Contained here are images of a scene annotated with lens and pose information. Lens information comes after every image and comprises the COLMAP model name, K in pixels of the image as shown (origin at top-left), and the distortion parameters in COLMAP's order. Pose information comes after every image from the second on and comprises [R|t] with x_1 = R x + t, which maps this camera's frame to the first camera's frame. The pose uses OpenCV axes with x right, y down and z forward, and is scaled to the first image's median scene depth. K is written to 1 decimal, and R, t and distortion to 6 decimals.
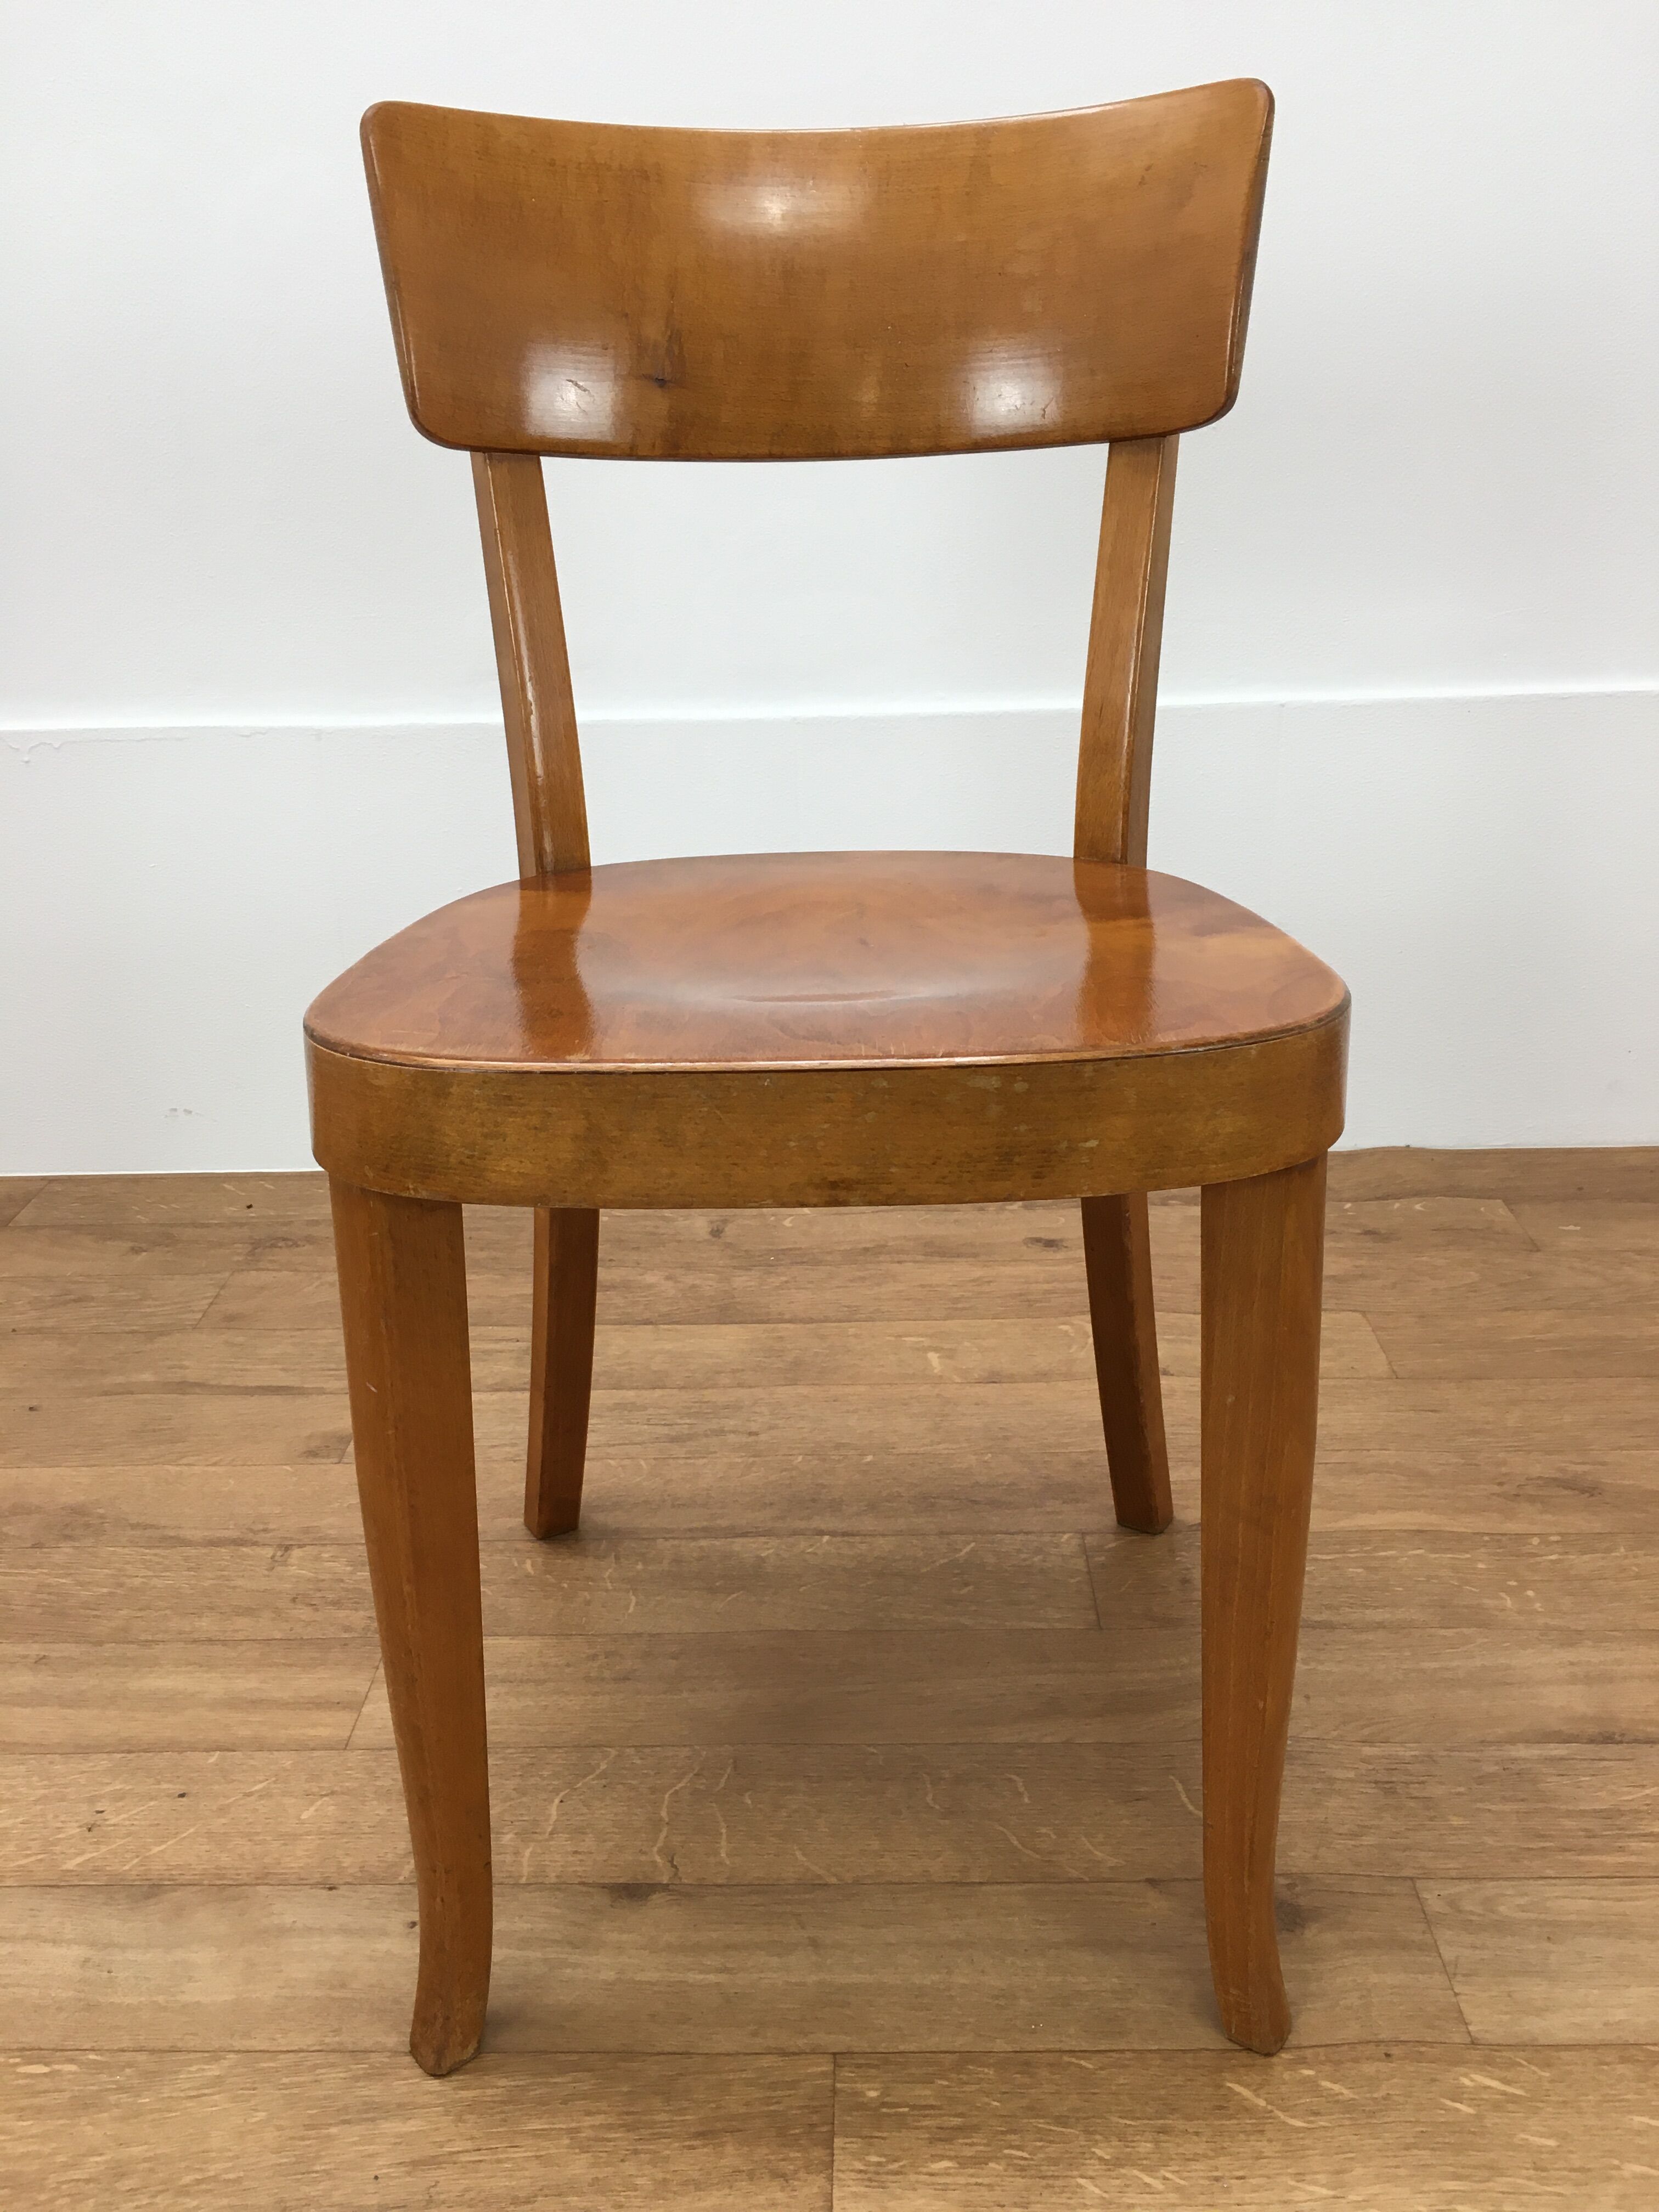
lens RADIAL K [[1894.5, 0, 821.1], [0, 1894.5, 1099.2], [0, 0, 1]] dist [0.075089, -0.120212]
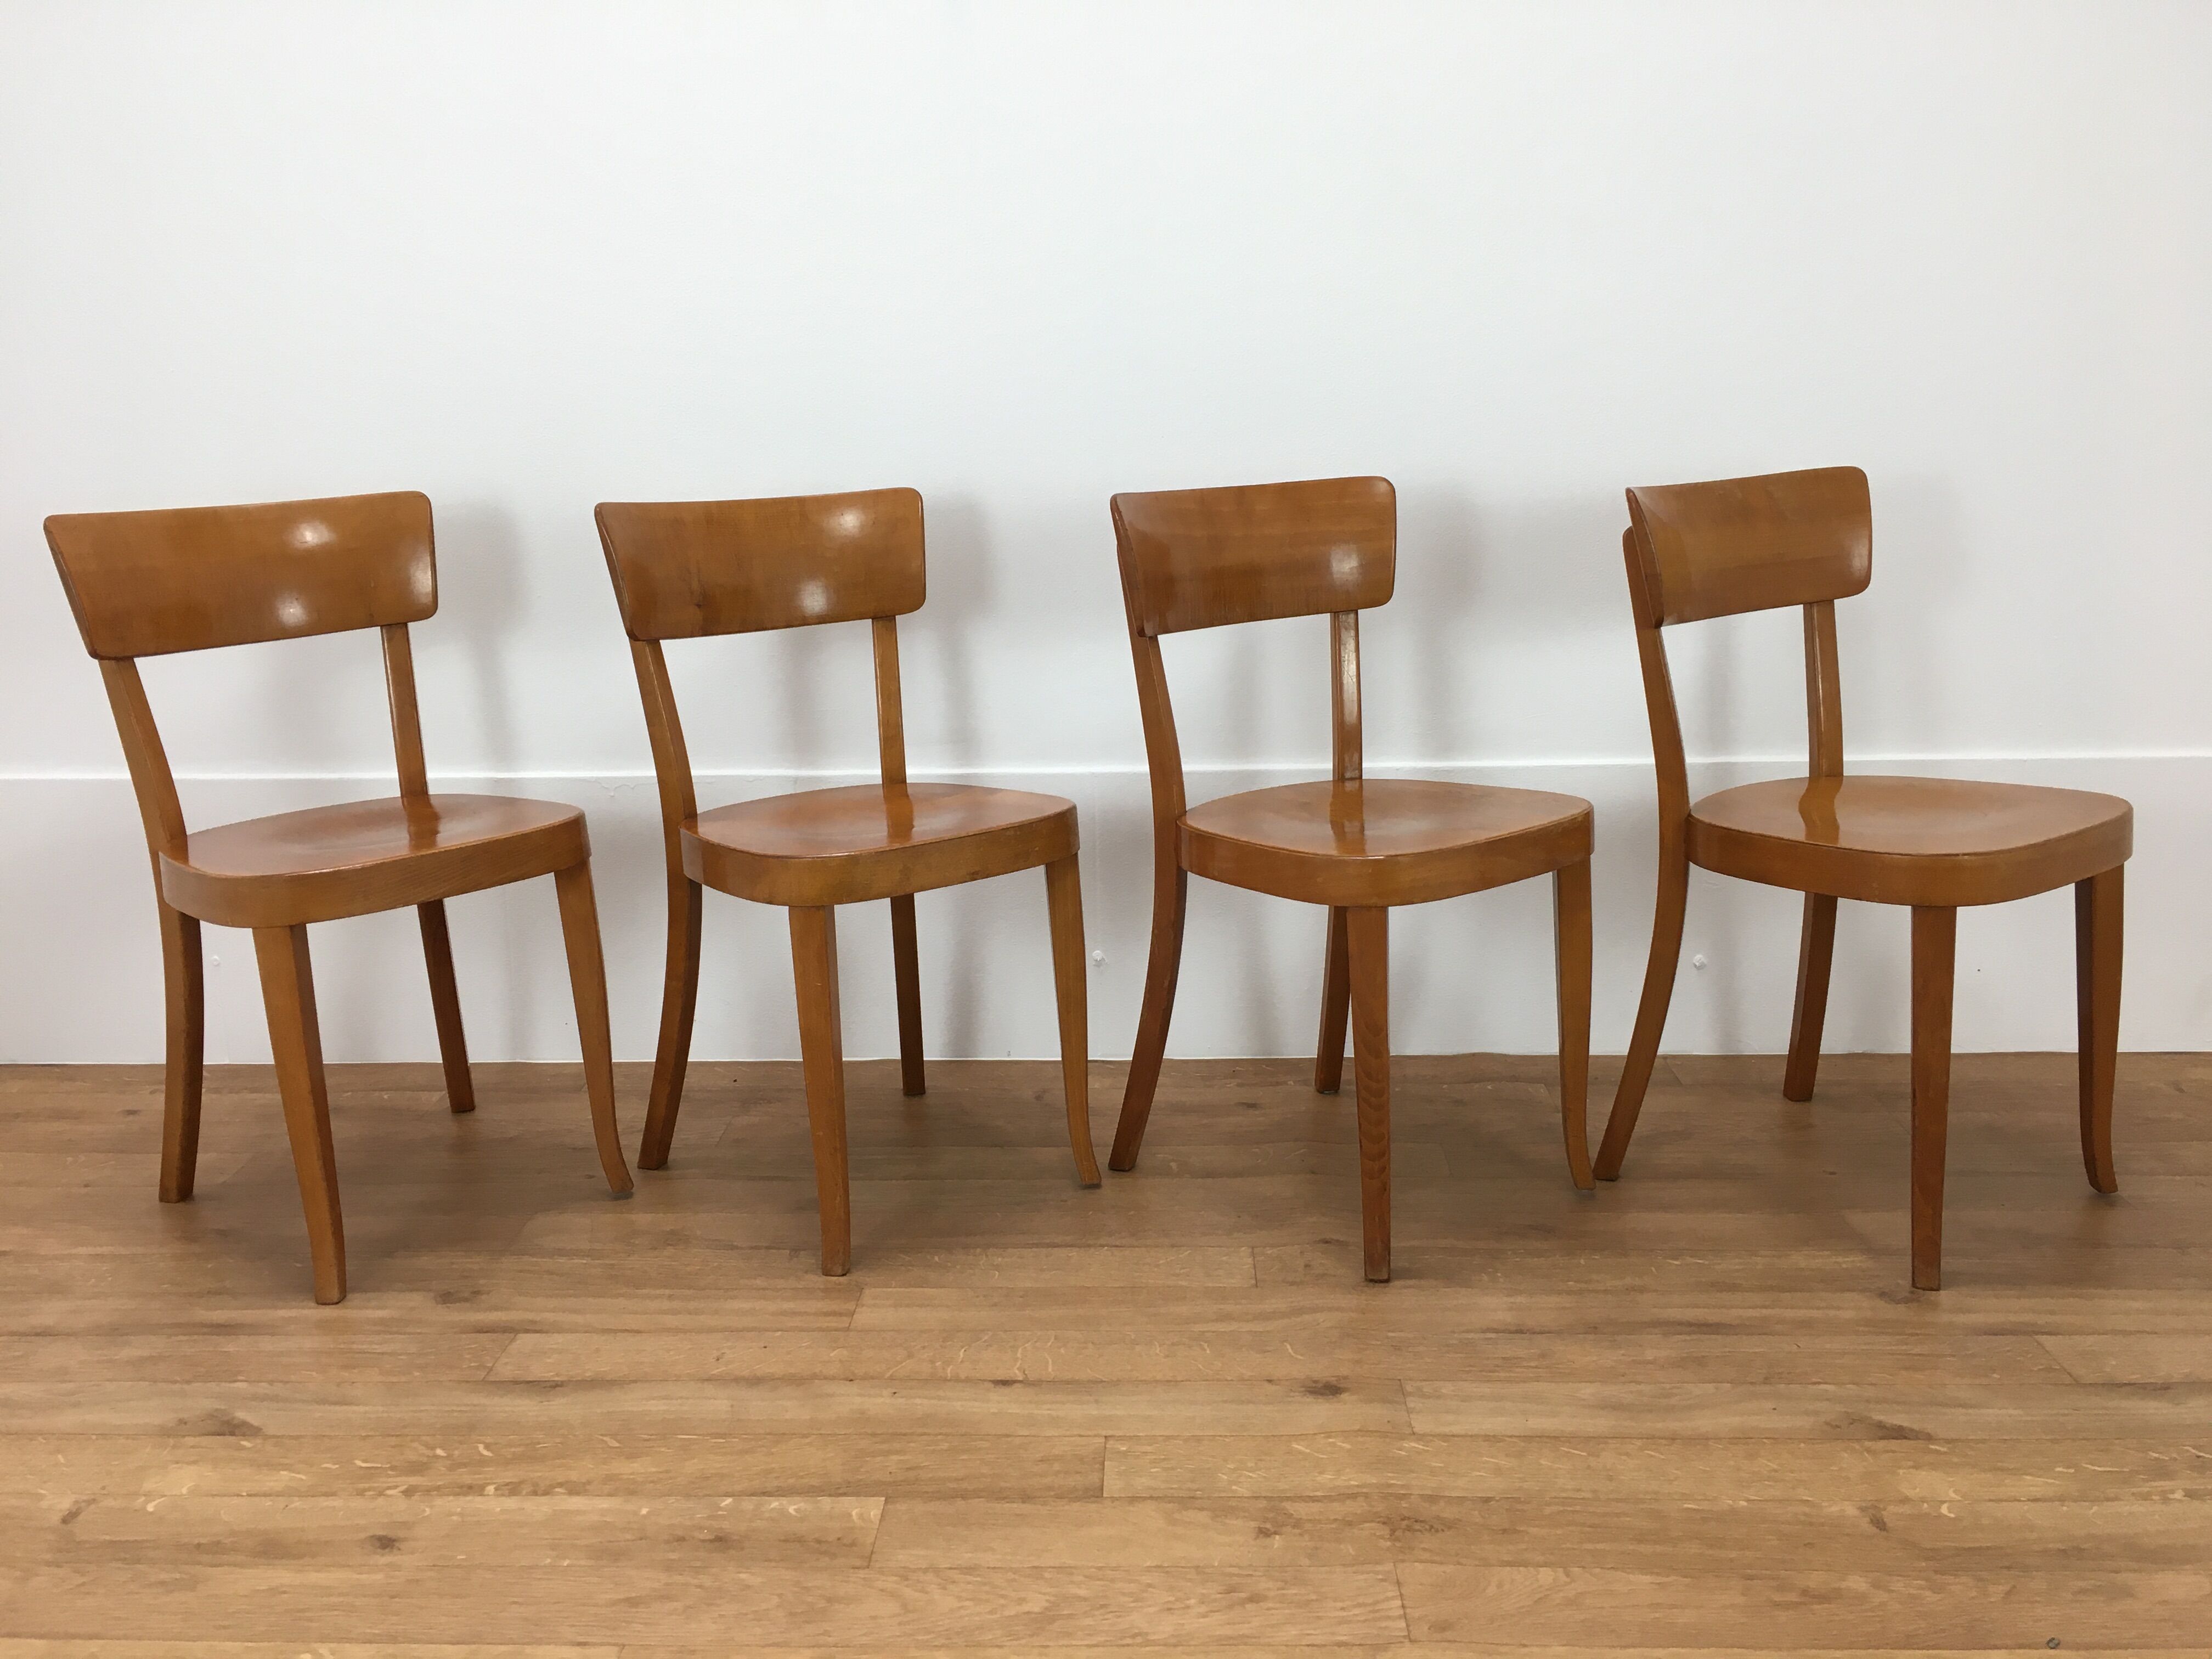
lens RADIAL K [[1894.5, 0, 1099.2], [0, 1894.5, 834.5], [0, 0, 1]] dist [0.075089, -0.120212]
pose [[0.999898, 0.011472, -0.008531, 0.008105], [-0.012534, 0.990477, -0.137108, 0.112156], [0.006877, 0.137201, 0.990519, -0.923667]]
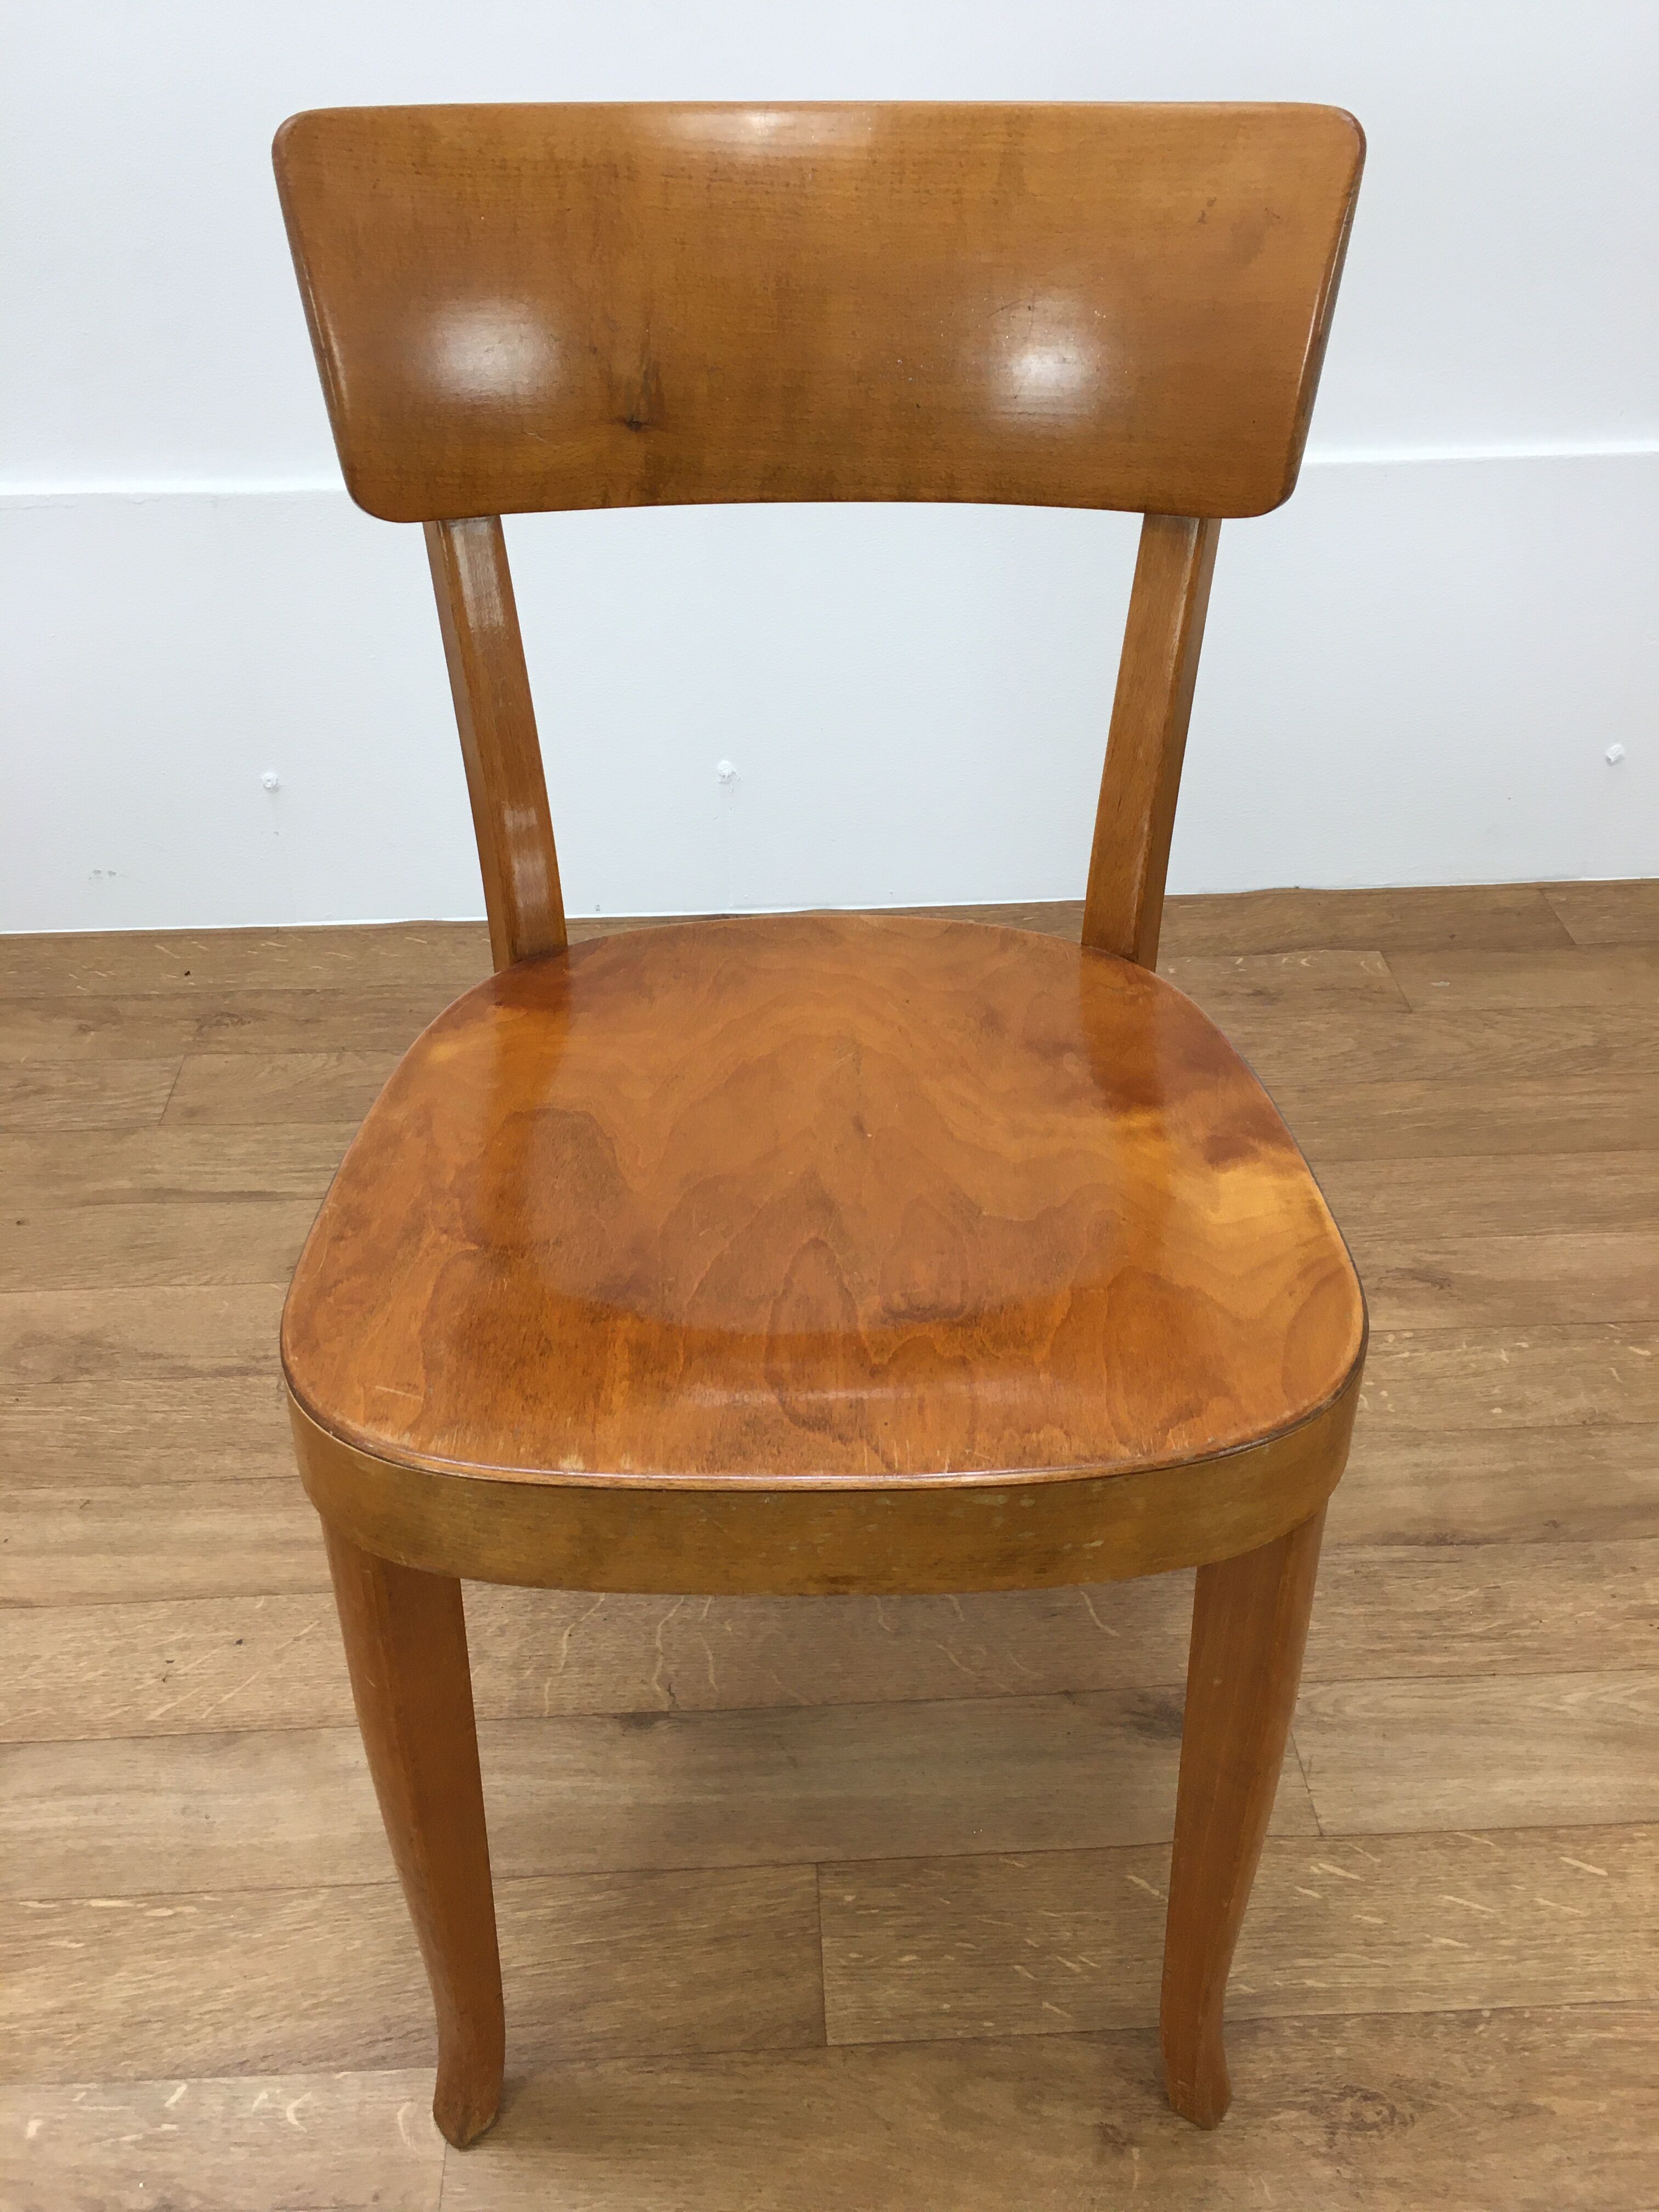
lens RADIAL K [[1894.5, 0, 820.8], [0, 1894.5, 1100.2], [0, 0, 1]] dist [0.075089, -0.120212]
pose [[0.997537, -0.026172, 0.065079, -0.047817], [0.007685, 0.962975, 0.269479, -0.257362], [-0.069722, -0.268316, 0.960805, -0.049464]]
